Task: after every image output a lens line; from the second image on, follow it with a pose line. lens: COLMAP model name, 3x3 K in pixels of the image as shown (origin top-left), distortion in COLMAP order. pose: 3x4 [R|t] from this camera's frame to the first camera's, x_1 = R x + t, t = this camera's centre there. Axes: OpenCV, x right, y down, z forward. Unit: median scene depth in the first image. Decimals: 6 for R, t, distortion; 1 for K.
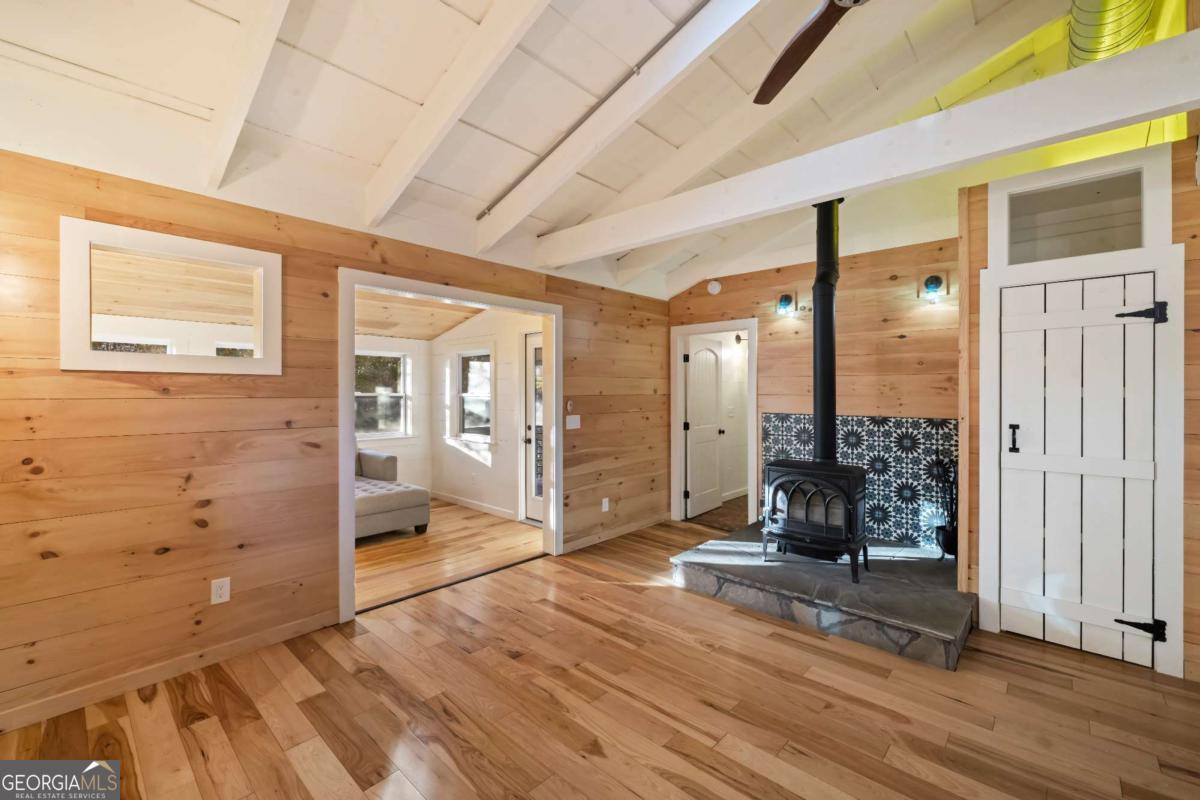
lens RADIAL K [[499.6, 0, 600.8], [0, 499.6, 392.6], [0, 0, 1]] dist [-0.001969, -0.000266]
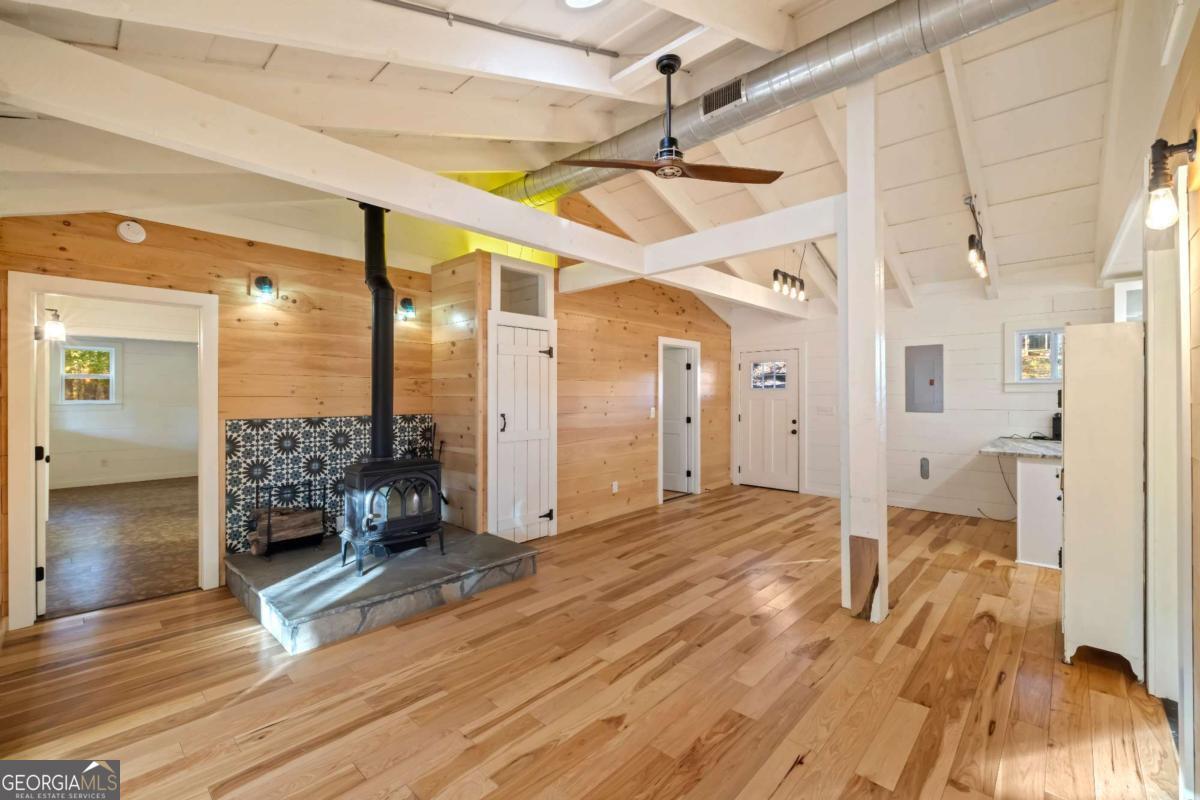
lens RADIAL K [[499.6, 0, 600.8], [0, 499.6, 397.5], [0, 0, 1]] dist [-0.001969, -0.000266]
pose [[0.008809, -0.008046, 0.999929, -0.659873], [0.000763, 0.999967, 0.008039, 0.000134], [-0.999961, 0.000692, 0.008815, 0.615115]]
